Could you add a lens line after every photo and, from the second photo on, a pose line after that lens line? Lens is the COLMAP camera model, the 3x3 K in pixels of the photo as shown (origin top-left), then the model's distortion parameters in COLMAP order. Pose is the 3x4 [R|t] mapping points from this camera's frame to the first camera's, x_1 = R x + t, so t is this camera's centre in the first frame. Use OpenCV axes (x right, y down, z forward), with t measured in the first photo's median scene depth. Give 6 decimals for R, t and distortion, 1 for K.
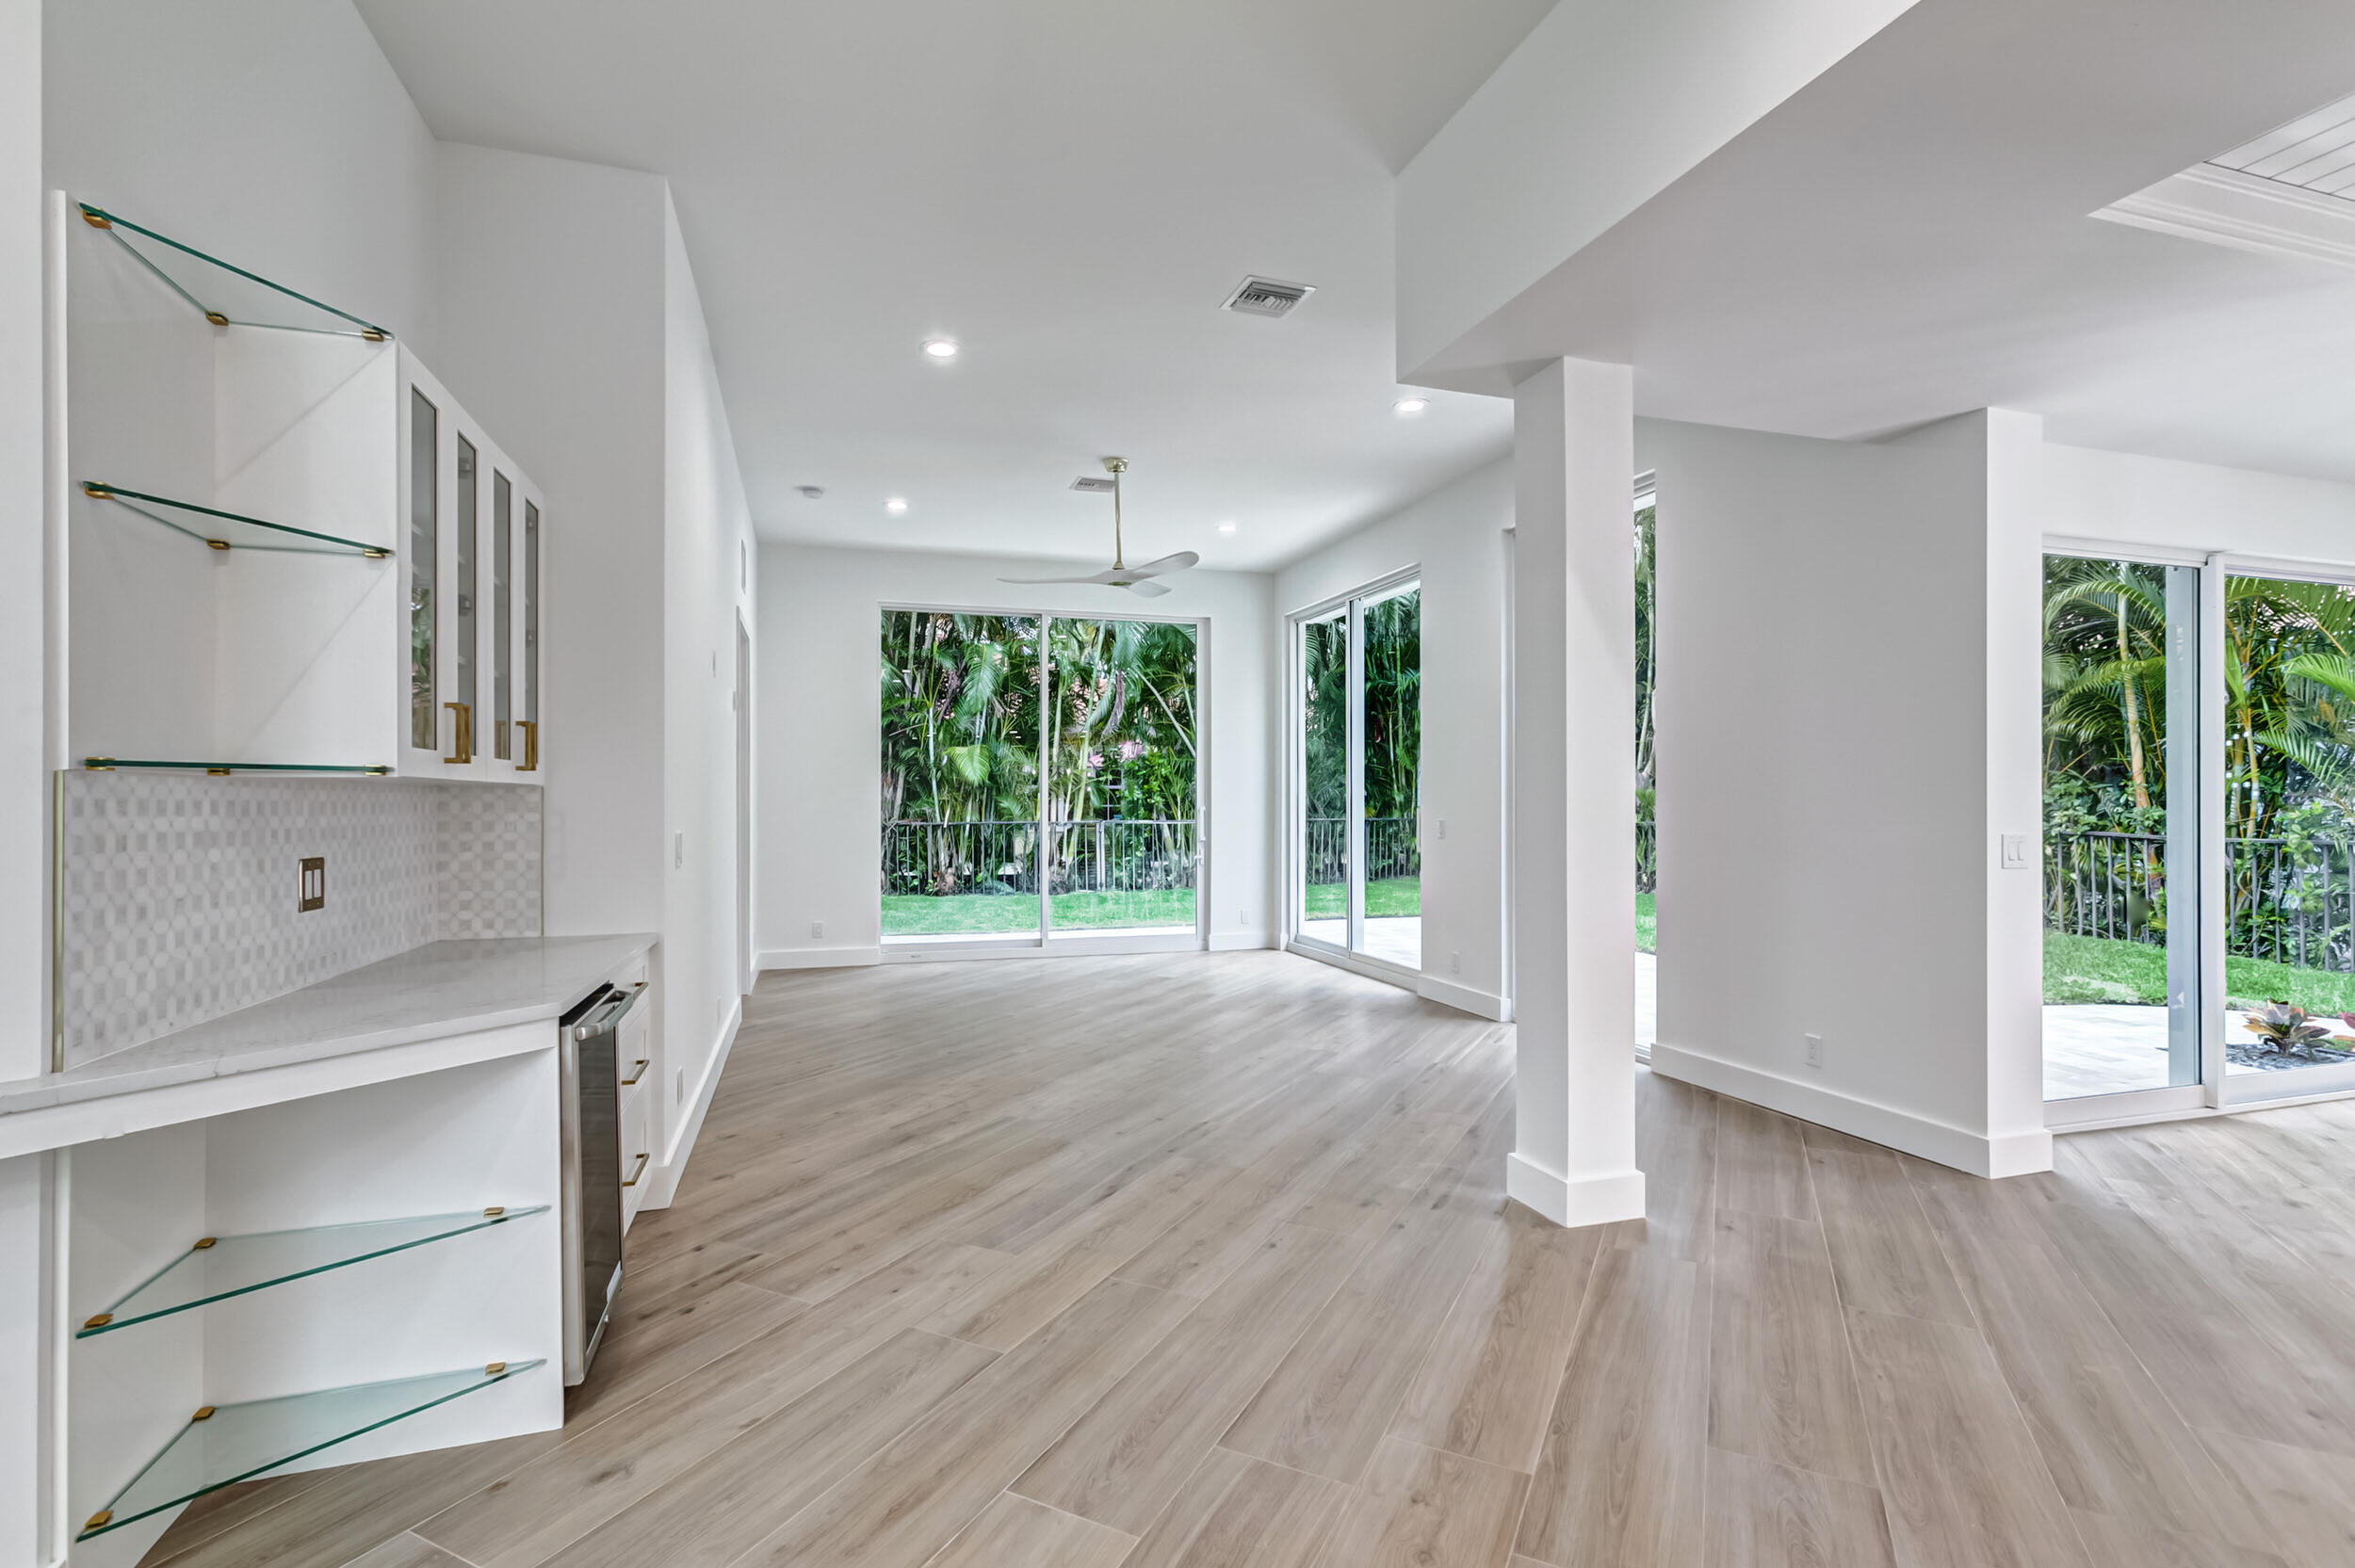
lens RADIAL K [[1100.9, 0, 1164.6], [0, 1100.9, 799.3], [0, 0, 1]] dist [-0.013098, 0.011064]
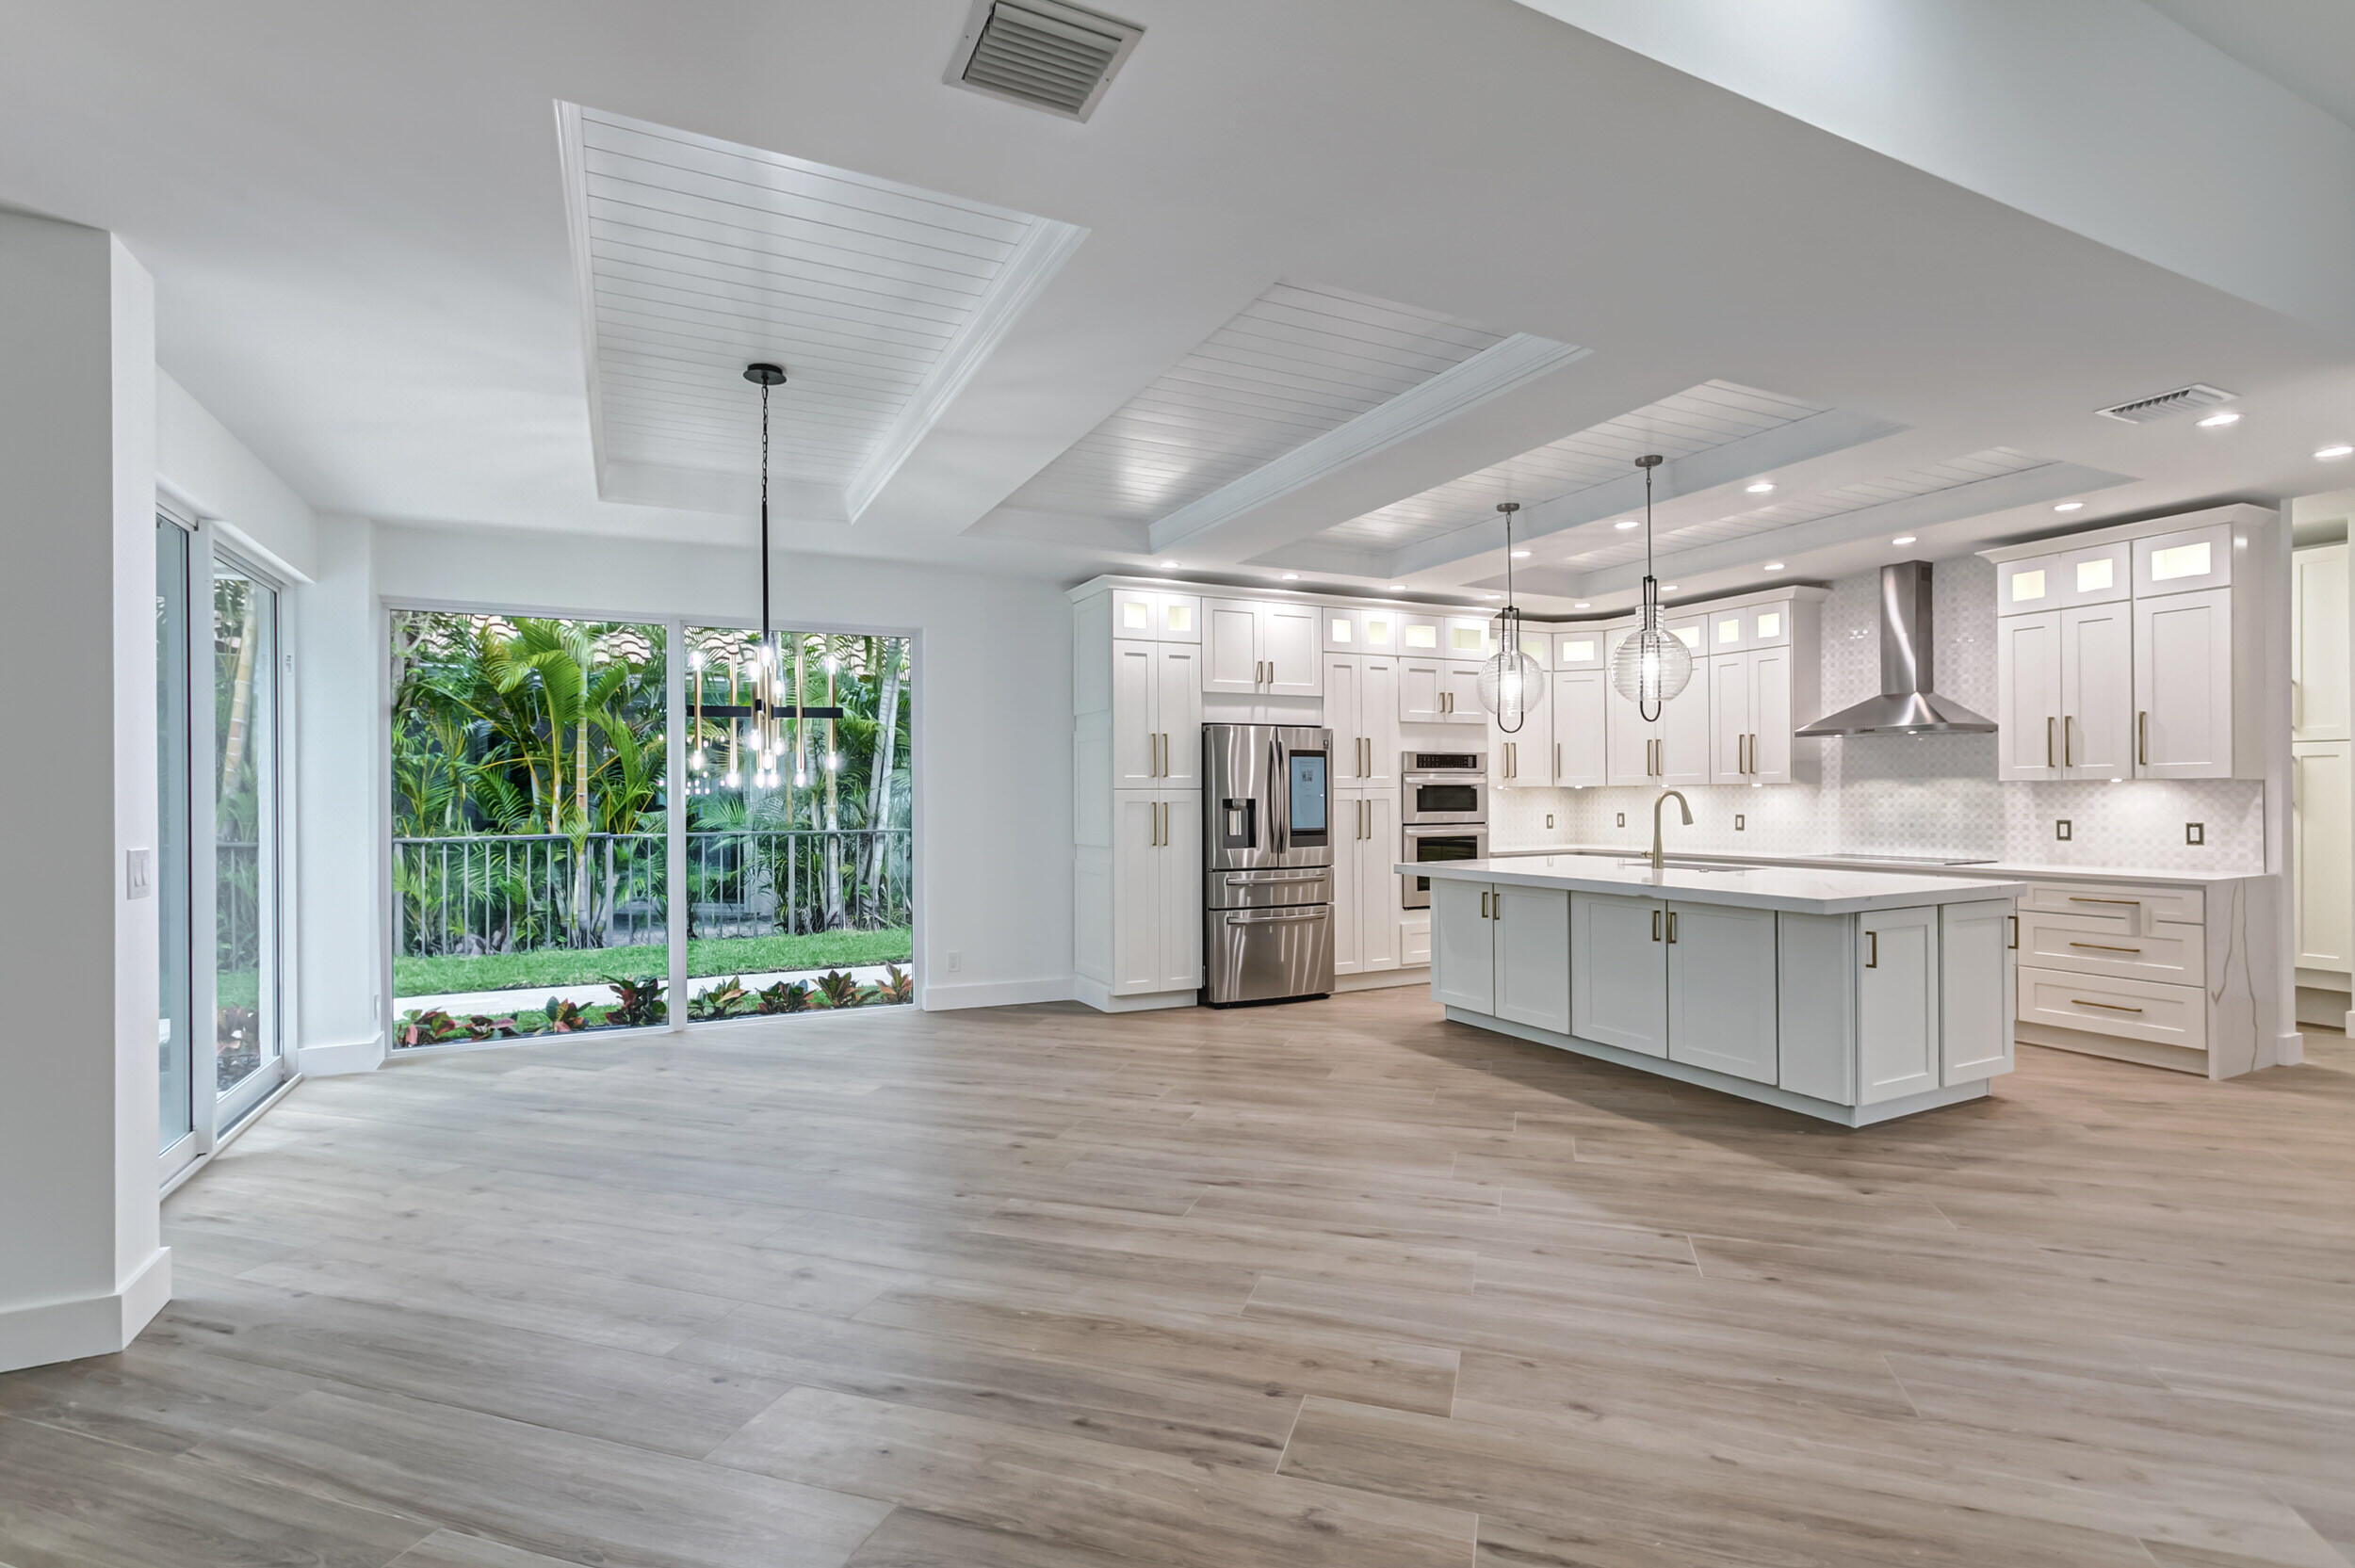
lens RADIAL K [[1102.4, 0, 1180.7], [0, 1102.4, 792.7], [0, 0, 1]] dist [-0.015726, 0.015529]
pose [[-0.158092, 0.002688, 0.987421, -0.047829], [0.005302, 0.999984, -0.001873, -0.000497], [-0.987410, 0.004939, -0.158103, 0.503601]]
